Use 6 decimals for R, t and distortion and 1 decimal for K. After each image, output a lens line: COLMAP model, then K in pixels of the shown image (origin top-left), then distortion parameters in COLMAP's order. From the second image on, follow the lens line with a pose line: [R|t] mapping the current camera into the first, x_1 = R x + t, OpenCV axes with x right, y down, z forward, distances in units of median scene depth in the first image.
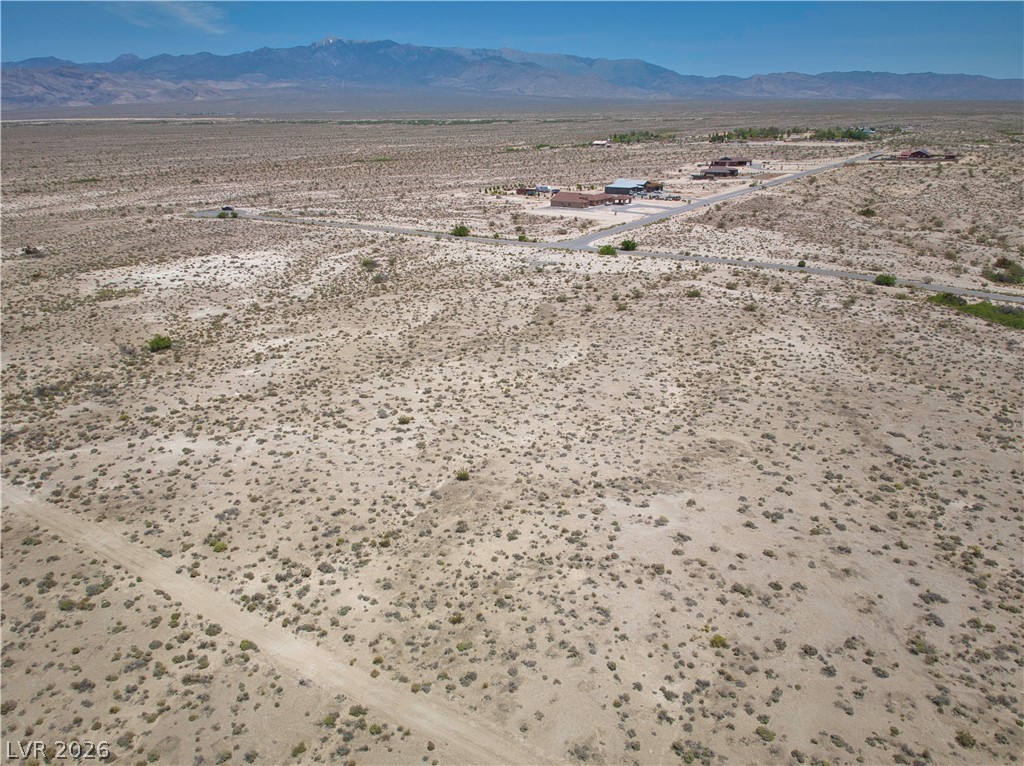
lens RADIAL K [[726.0, 0, 514.4], [0, 726.0, 380.7], [0, 0, 1]] dist [0.035629, -0.038905]
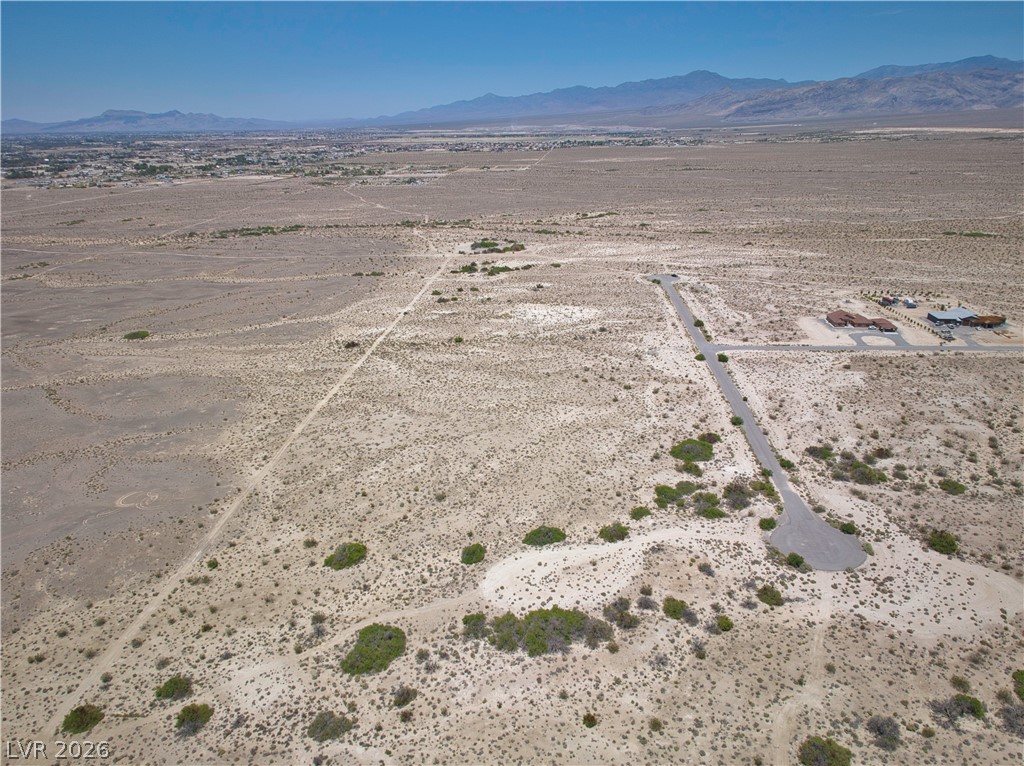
lens RADIAL K [[726.0, 0, 514.4], [0, 726.0, 380.7], [0, 0, 1]] dist [0.035629, -0.038905]
pose [[0.481697, 0.292787, -0.825980, 2.349430], [-0.289888, 0.942711, 0.165107, -0.514387], [0.827002, 0.159910, 0.538977, -0.323955]]
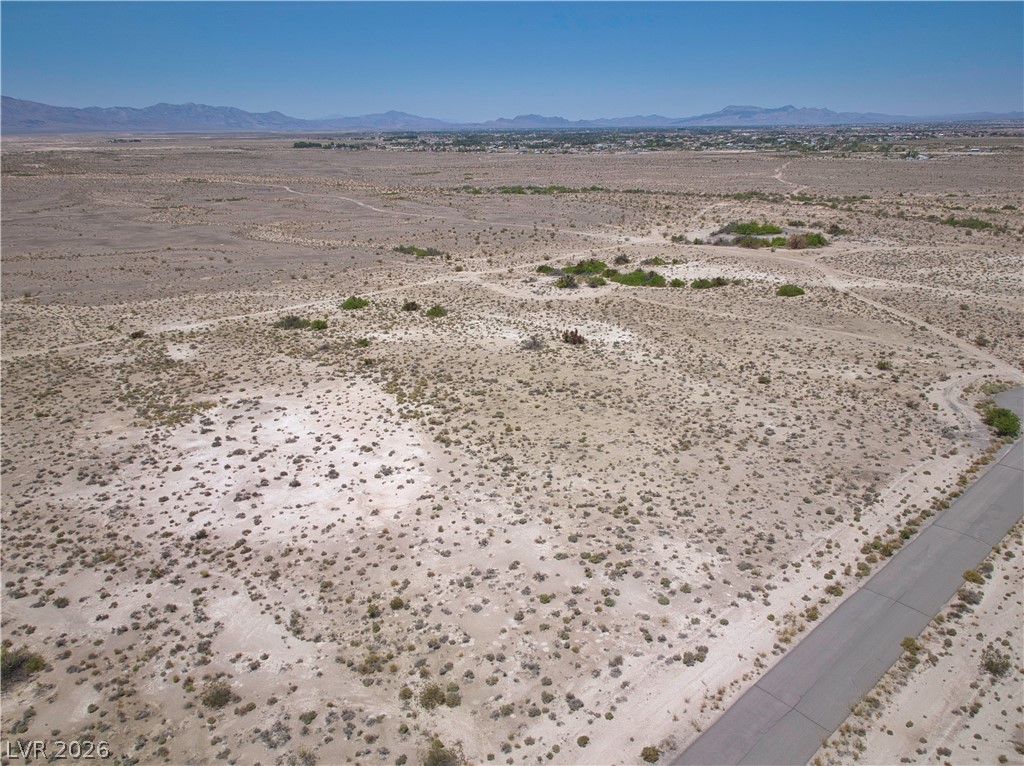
lens RADIAL K [[726.0, 0, 514.4], [0, 726.0, 380.7], [0, 0, 1]] dist [0.035629, -0.038905]
pose [[-0.252301, 0.328201, -0.910290, -0.029796], [-0.323818, 0.857849, 0.399045, -0.824810], [0.911859, 0.395447, -0.110159, 2.160213]]
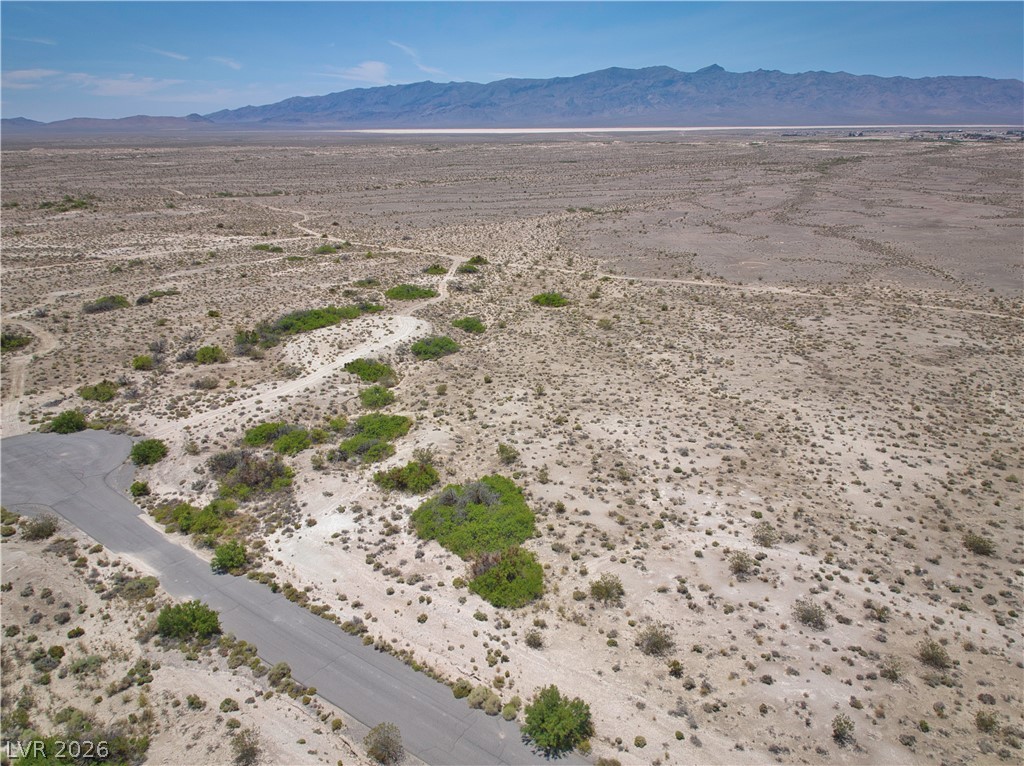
lens RADIAL K [[721.3, 0, 512.0], [0, 721.3, 383.0], [0, 0, 1]] dist [0.040949, -0.039691]
pose [[-0.995854, -0.017093, 0.089346, 0.781546], [0.044318, 0.766573, 0.640626, -0.655760], [-0.079440, 0.641929, -0.762638, 1.766020]]
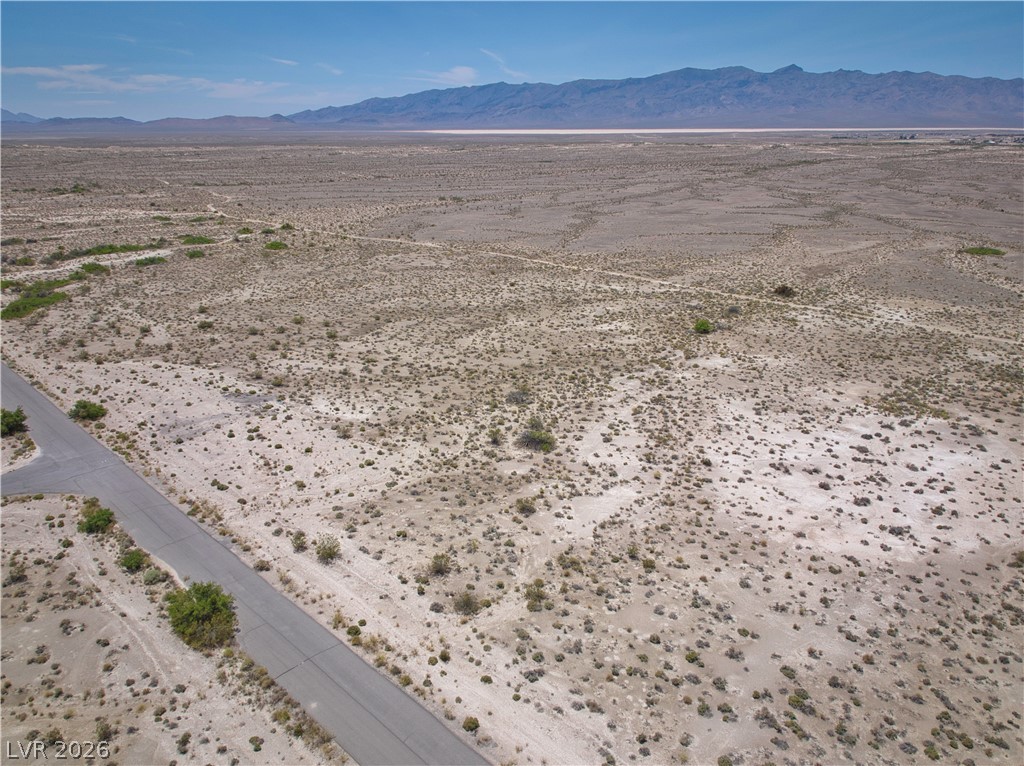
lens RADIAL K [[733.5, 0, 513.5], [0, 733.5, 370.0], [0, 0, 1]] dist [0.035935, -0.037300]
pose [[-0.981218, -0.050826, 0.186087, -0.507094], [0.076804, 0.781975, 0.618560, -0.952486], [-0.176954, 0.621234, -0.763384, 2.508309]]
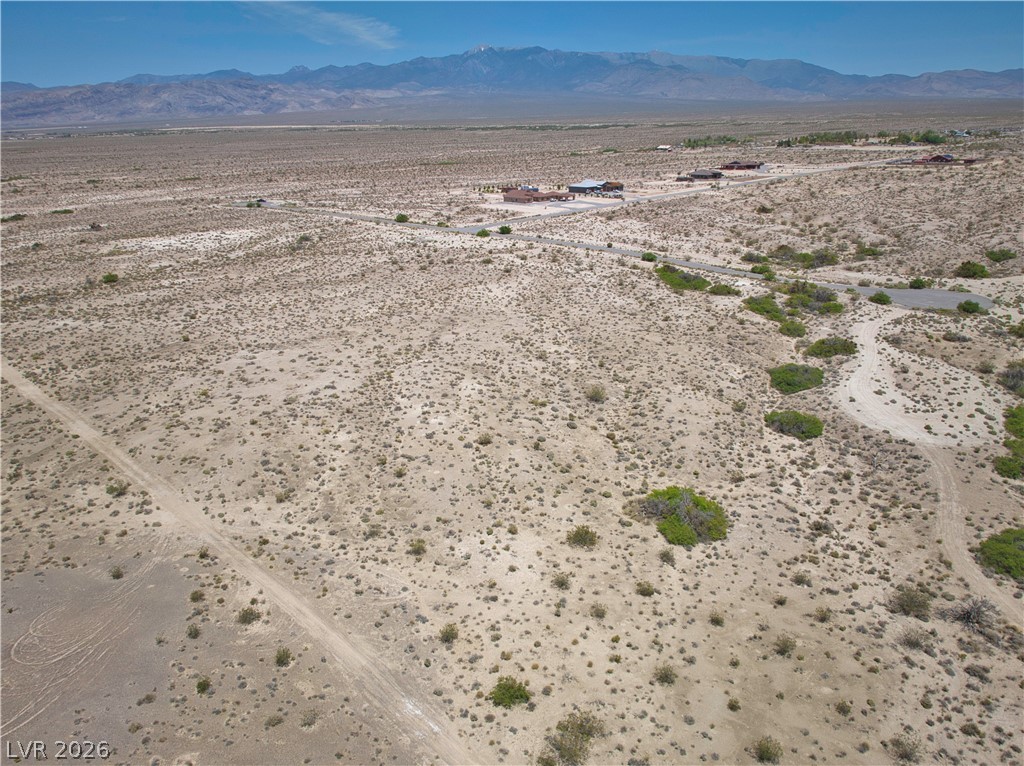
lens RADIAL K [[726.0, 0, 514.4], [0, 726.0, 380.7], [0, 0, 1]] dist [0.035629, -0.038905]
pose [[0.982364, 0.055748, -0.178473, 0.801891], [-0.056691, 0.998392, -0.000183, 0.145530], [0.178176, 0.010298, 0.983945, -0.462770]]
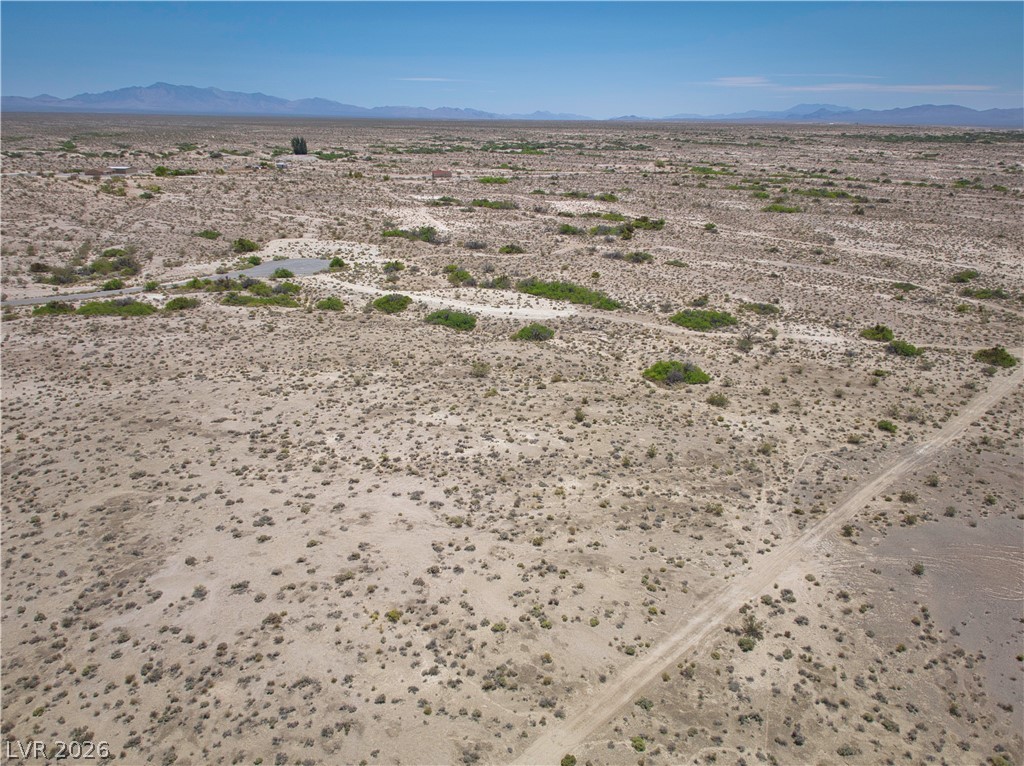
lens RADIAL K [[726.0, 0, 514.4], [0, 726.0, 380.7], [0, 0, 1]] dist [0.035629, -0.038905]
pose [[0.217268, -0.323267, 0.921028, -0.290075], [0.329983, 0.912341, 0.242376, -0.080442], [-0.918644, 0.251263, 0.304895, 0.231319]]
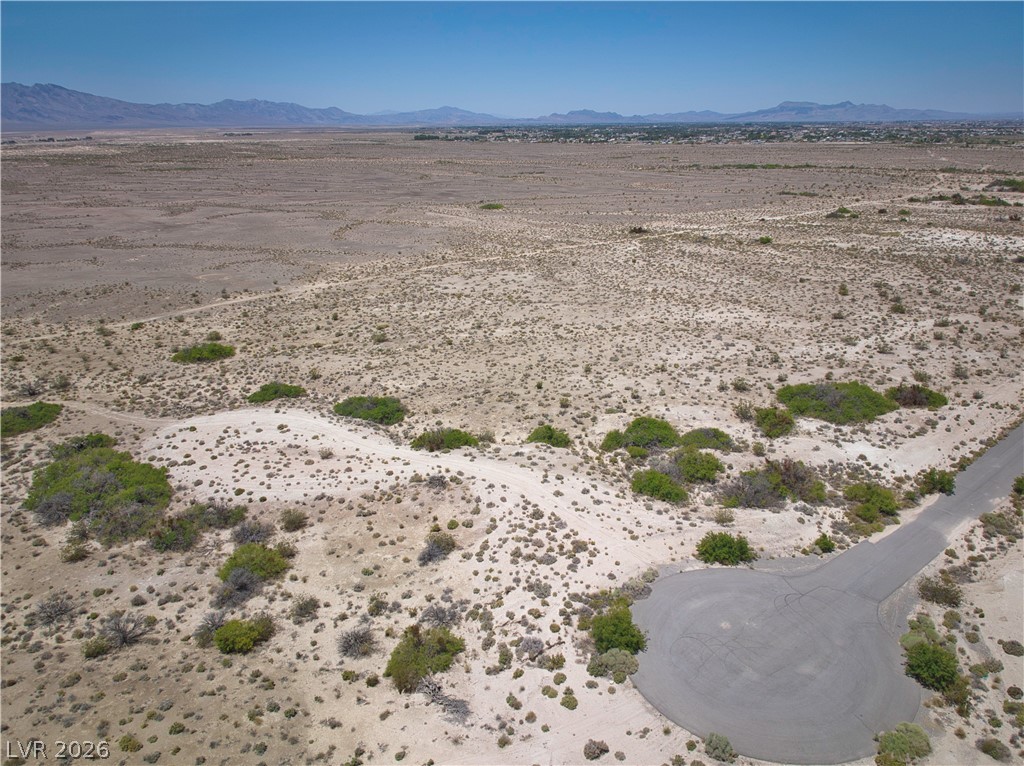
lens RADIAL K [[726.0, 0, 514.4], [0, 726.0, 380.7], [0, 0, 1]] dist [0.035629, -0.038905]
pose [[-0.307030, 0.327166, -0.893698, 1.867196], [-0.319261, 0.849231, 0.420569, -0.411517], [0.896552, 0.414450, -0.156288, 1.076063]]
